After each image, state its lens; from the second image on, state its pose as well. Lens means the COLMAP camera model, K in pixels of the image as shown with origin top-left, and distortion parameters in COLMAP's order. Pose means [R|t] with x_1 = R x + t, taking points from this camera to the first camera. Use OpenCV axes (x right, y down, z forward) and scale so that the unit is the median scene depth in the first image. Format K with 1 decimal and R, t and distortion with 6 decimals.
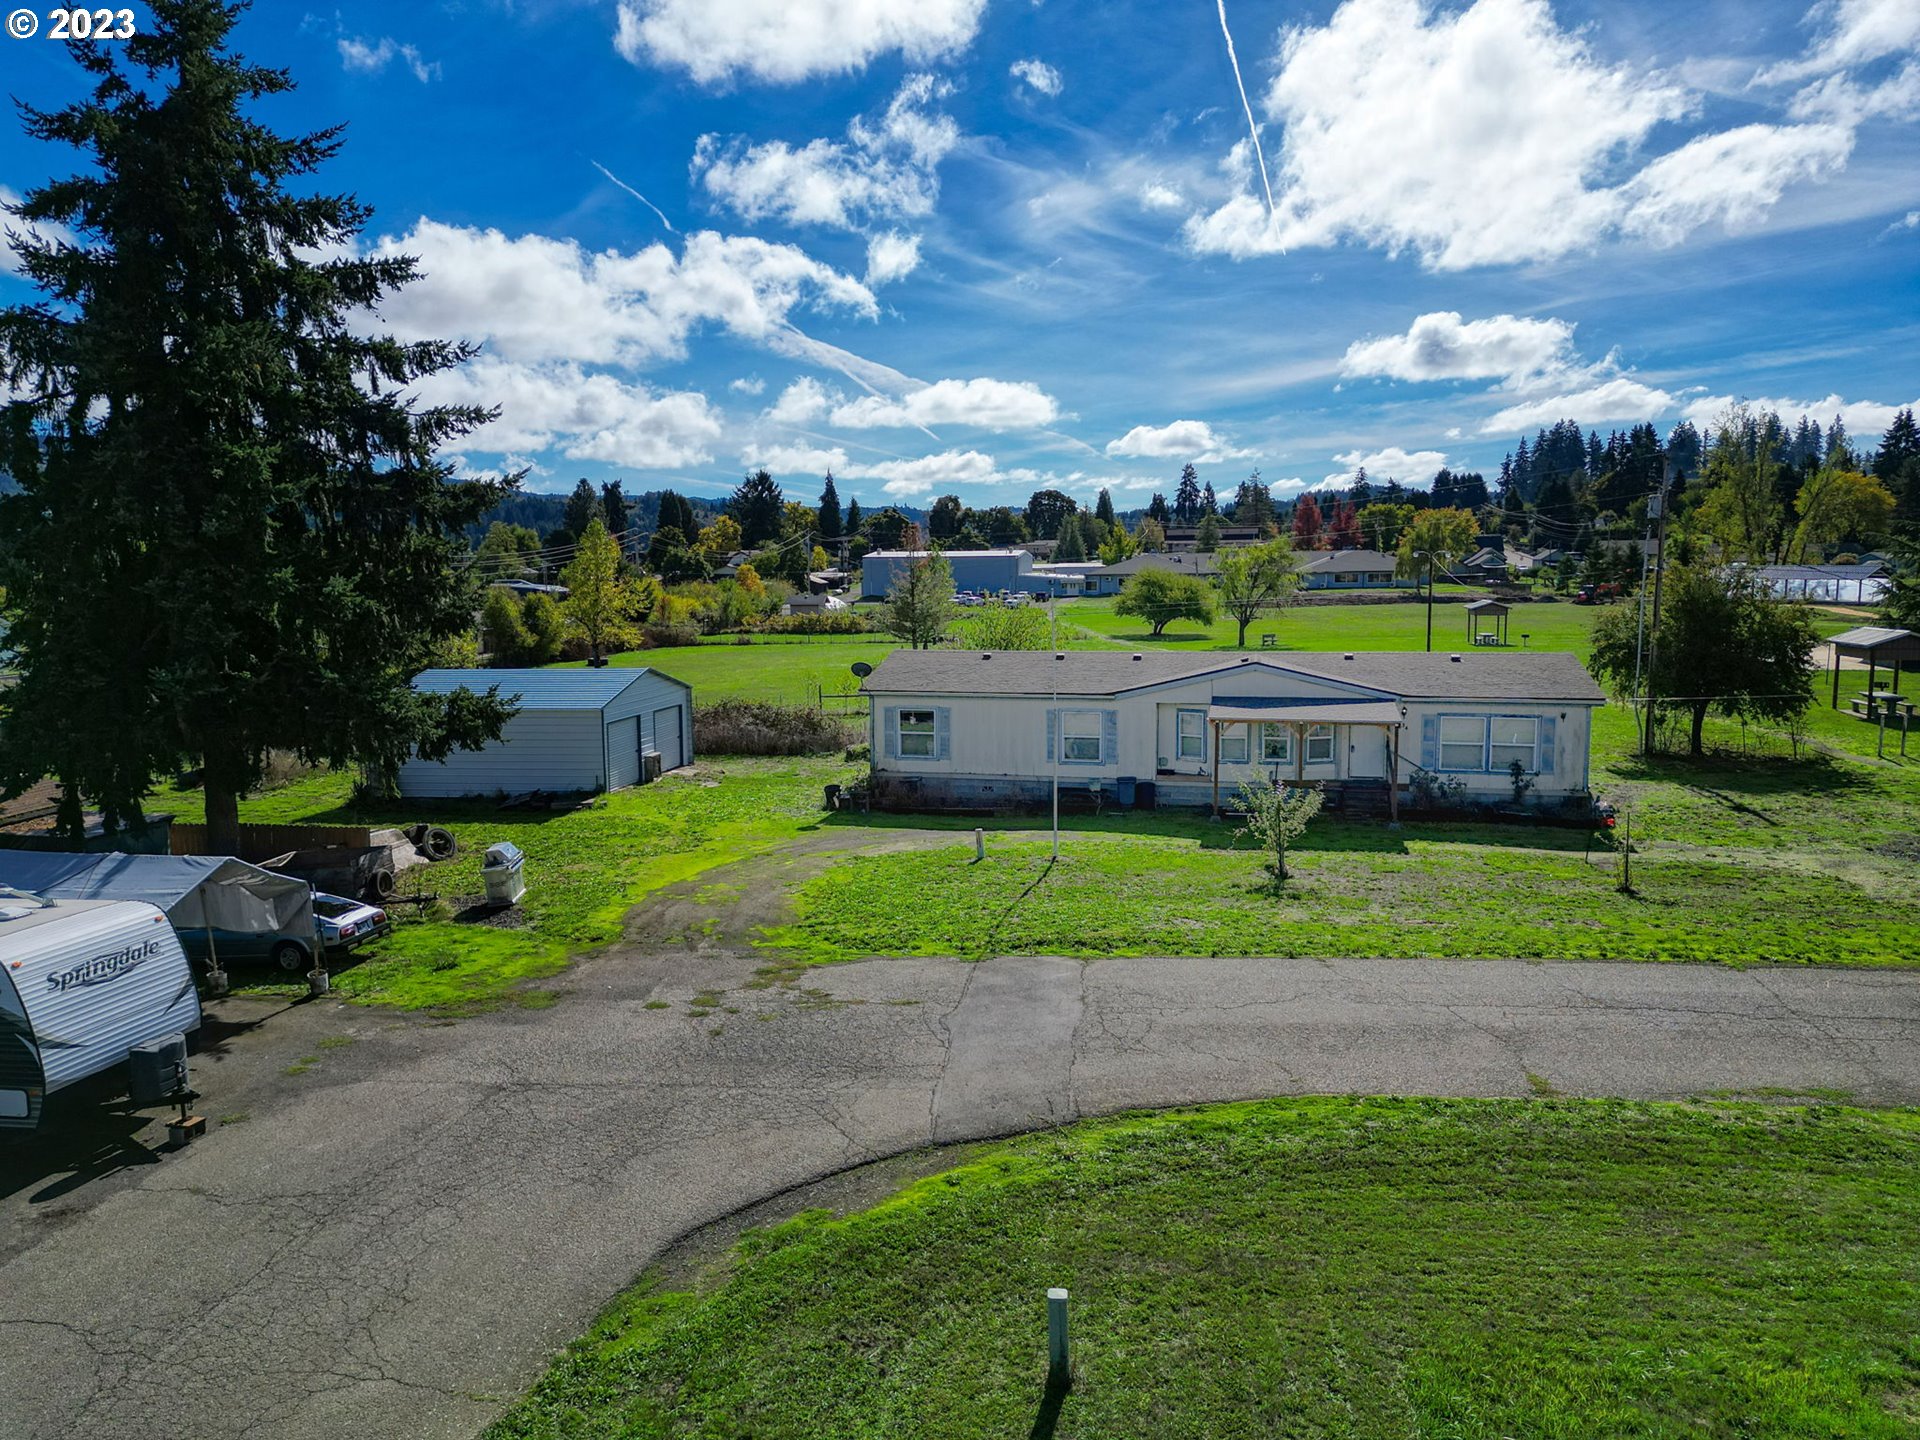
lens RADIAL K [[1342.2, 0, 955.5], [0, 1342.2, 714.6], [0, 0, 1]] dist [0.078907, -0.071401]
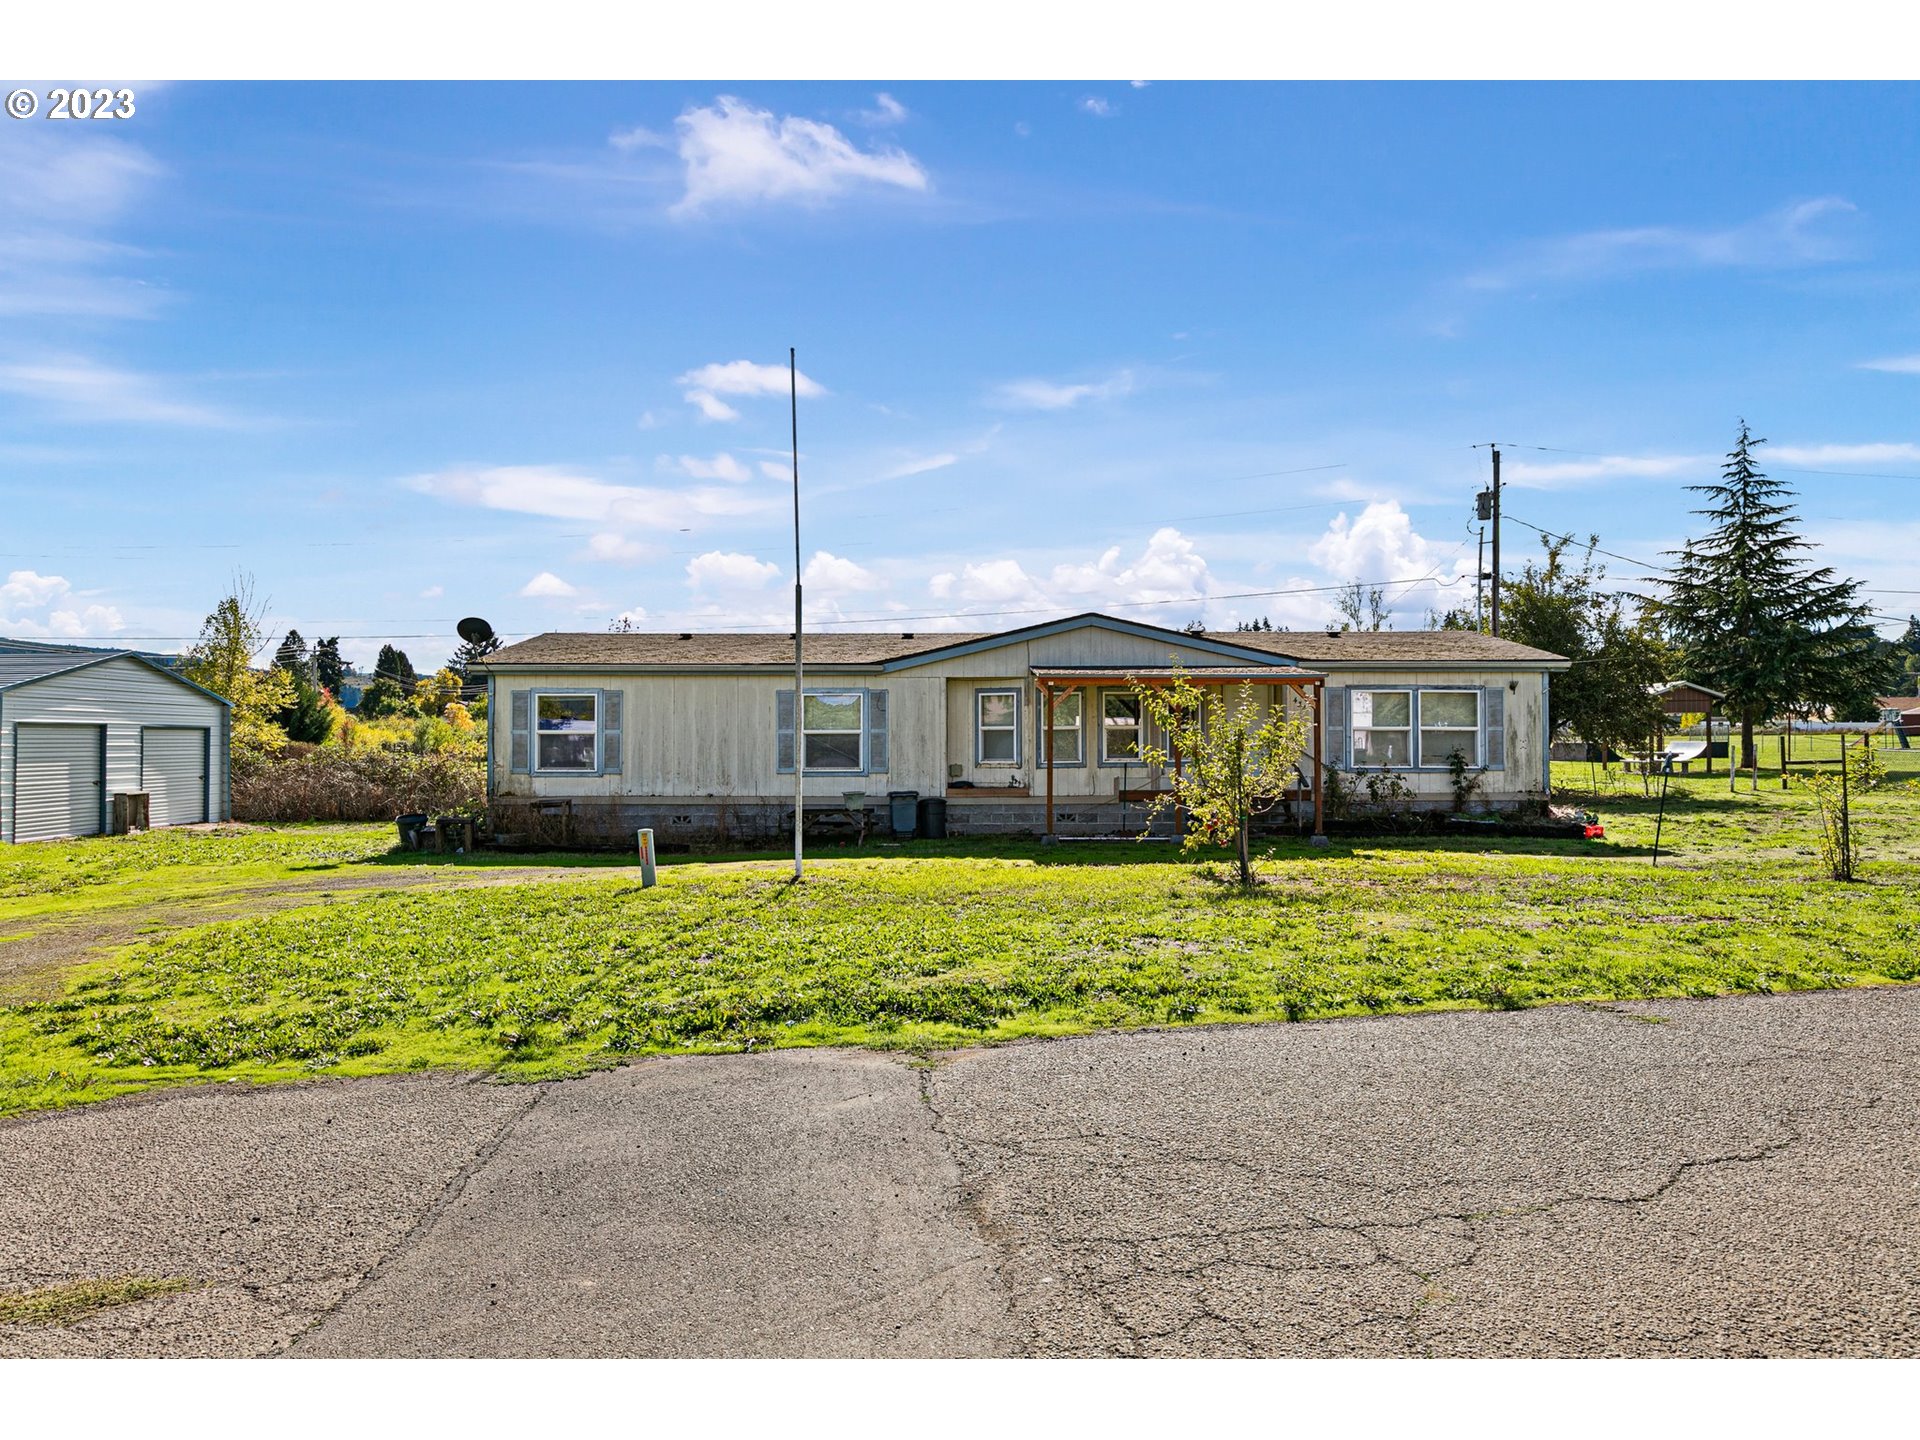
lens RADIAL K [[1268.5, 0, 995.7], [0, 1268.5, 713.5], [0, 0, 1]] dist [-0.005021, -0.002515]
pose [[0.970531, 0.007273, 0.240868, 0.025249], [0.020287, 0.993530, -0.111742, 0.082407], [-0.240122, 0.113336, 0.964104, 0.421893]]
